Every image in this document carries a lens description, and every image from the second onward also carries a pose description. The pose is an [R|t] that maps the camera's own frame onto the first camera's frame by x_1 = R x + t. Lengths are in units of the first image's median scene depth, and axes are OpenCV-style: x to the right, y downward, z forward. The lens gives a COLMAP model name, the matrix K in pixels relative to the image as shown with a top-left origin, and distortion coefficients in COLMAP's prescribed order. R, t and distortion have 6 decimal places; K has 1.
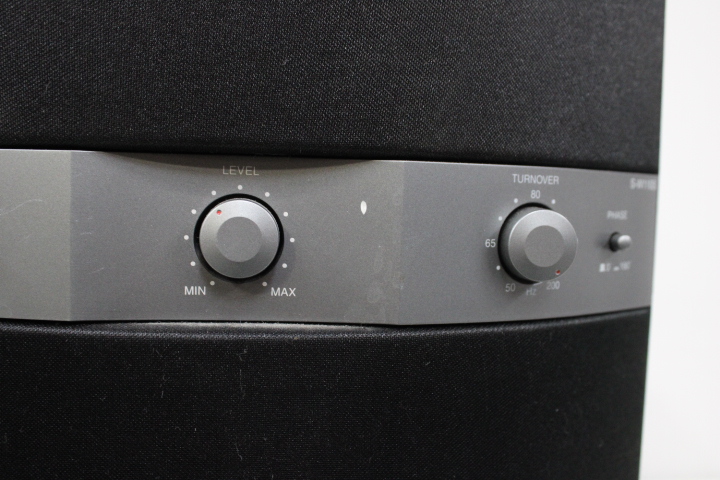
lens RADIAL K [[764.8, 0, 360.0], [0, 764.8, 240.0], [0, 0, 1]] dist [-0.129212, 0.025147]
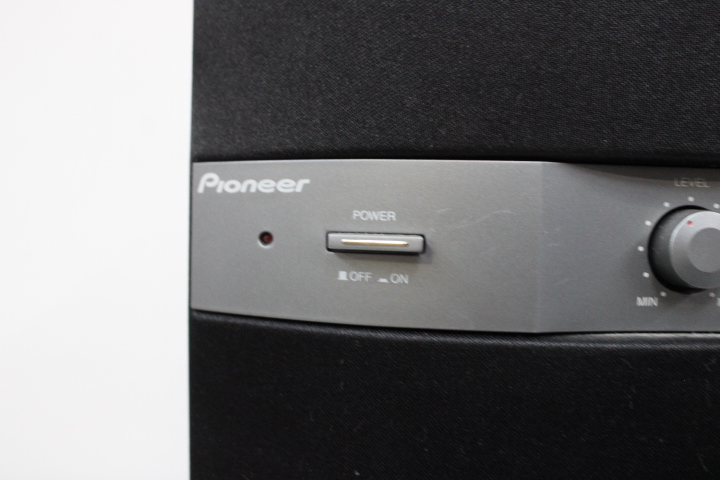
lens RADIAL K [[764.8, 0, 360.0], [0, 764.8, 240.0], [0, 0, 1]] dist [-0.129212, 0.025147]
pose [[0.994916, -0.004459, -0.100612, -0.494328], [0.002488, 0.999803, -0.019706, 0.003754], [0.100680, 0.019355, 0.994731, -0.027396]]
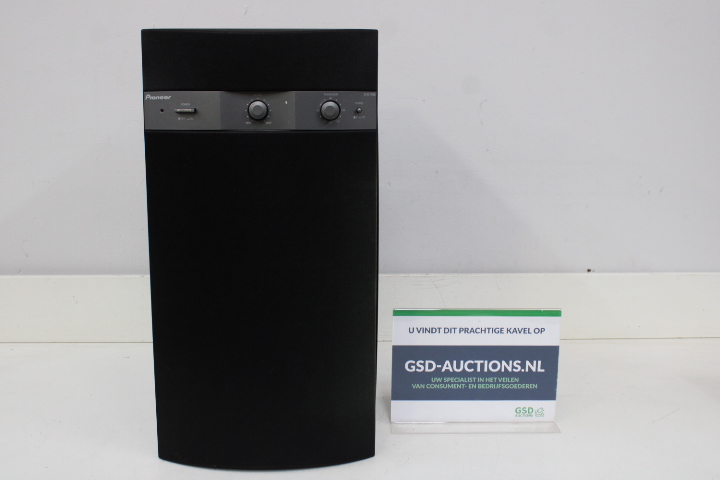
lens RADIAL K [[764.8, 0, 360.0], [0, 764.8, 240.0], [0, 0, 1]] dist [-0.129212, 0.025147]
pose [[0.997276, -0.009129, -0.073196, 0.728621], [0.018135, 0.992198, 0.123346, 0.206066], [0.071499, -0.124337, 0.989661, -3.325511]]
